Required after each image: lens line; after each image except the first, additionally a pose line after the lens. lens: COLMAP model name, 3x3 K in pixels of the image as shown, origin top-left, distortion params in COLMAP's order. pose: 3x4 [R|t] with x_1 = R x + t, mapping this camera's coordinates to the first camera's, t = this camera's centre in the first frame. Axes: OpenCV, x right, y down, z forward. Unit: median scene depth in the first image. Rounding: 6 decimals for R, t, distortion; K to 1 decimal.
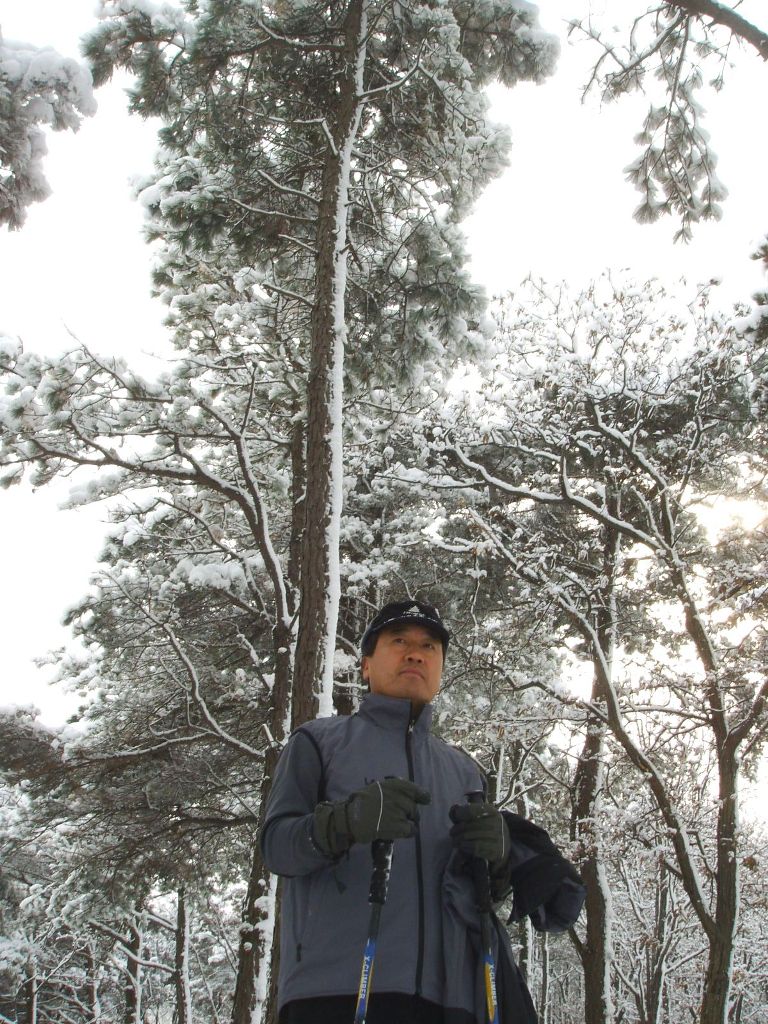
lens RADIAL K [[1344.1, 0, 412.7], [0, 1344.1, 526.1], [0, 0, 1]] dist [-0.025982, 0.000000]
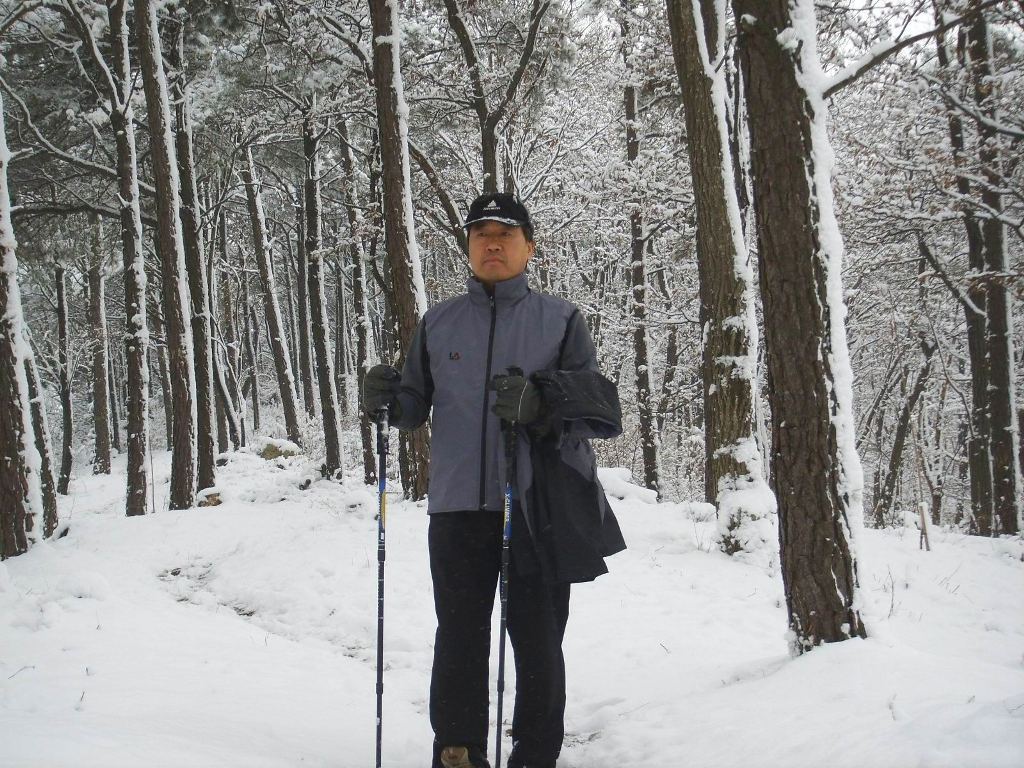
lens RADIAL K [[2028.3, 0, 481.9], [0, 2028.3, 371.5], [0, 0, 1]] dist [0.124740, 0.000000]
pose [[0.987663, -0.118626, 0.102220, 0.021944], [0.069707, 0.917596, 0.391354, -0.455160], [-0.140222, -0.379401, 0.914545, -0.983661]]
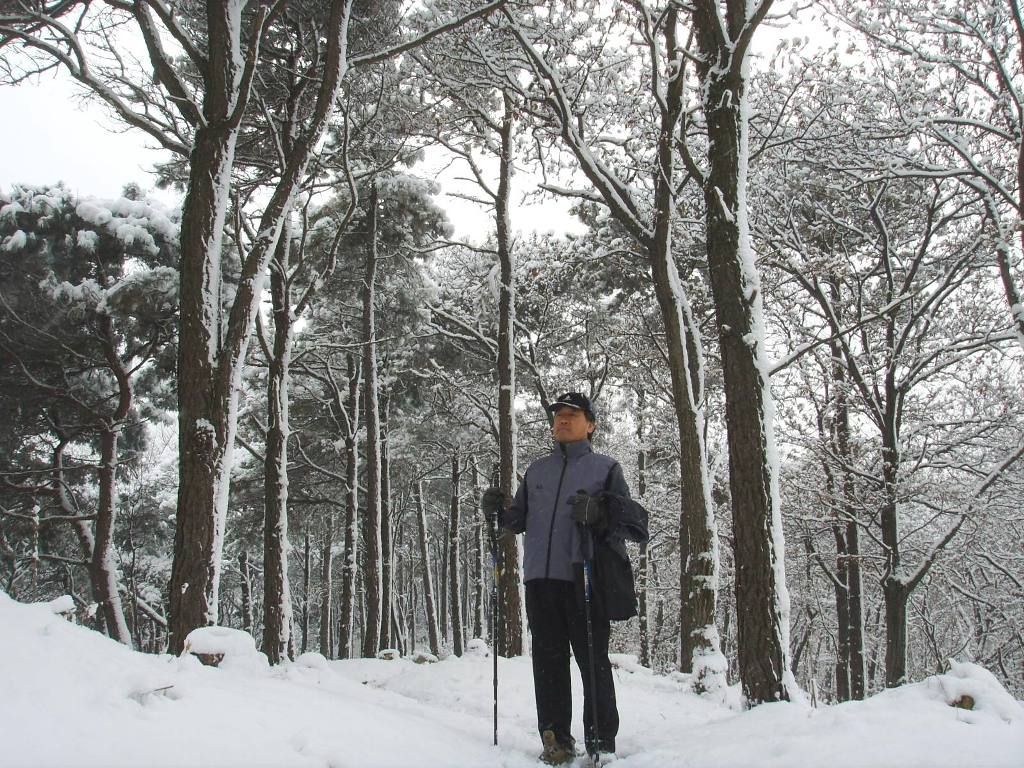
lens RADIAL K [[1174.4, 0, 498.9], [0, 1174.4, 408.9], [0, 0, 1]] dist [-0.106359, 0.000000]
pose [[0.996040, -0.048774, 0.074329, 0.011798], [0.032511, 0.977993, 0.206091, -0.385322], [-0.082745, -0.202859, 0.975706, -0.979185]]
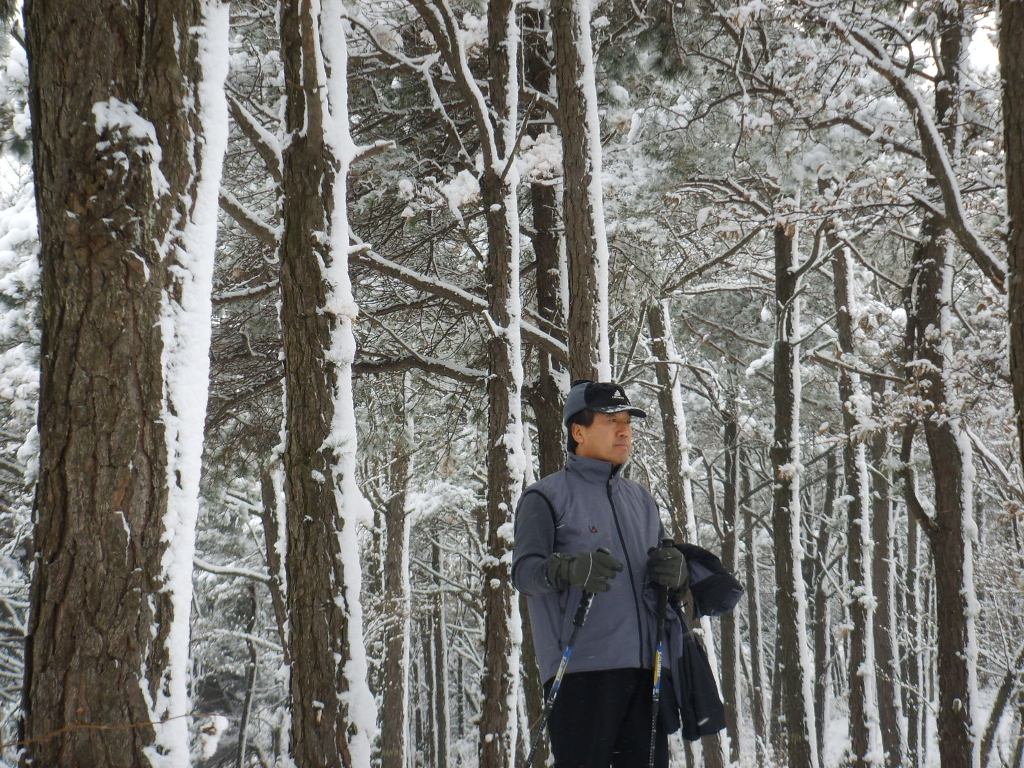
lens RADIAL K [[3350.8, 0, 509.8], [0, 3350.8, 377.2], [0, 0, 1]] dist [0.288997, 0.000000]
pose [[0.997055, -0.069452, -0.032511, -0.033491], [0.075822, 0.956264, 0.282507, -0.354024], [0.011468, -0.284140, 0.958714, -0.856531]]
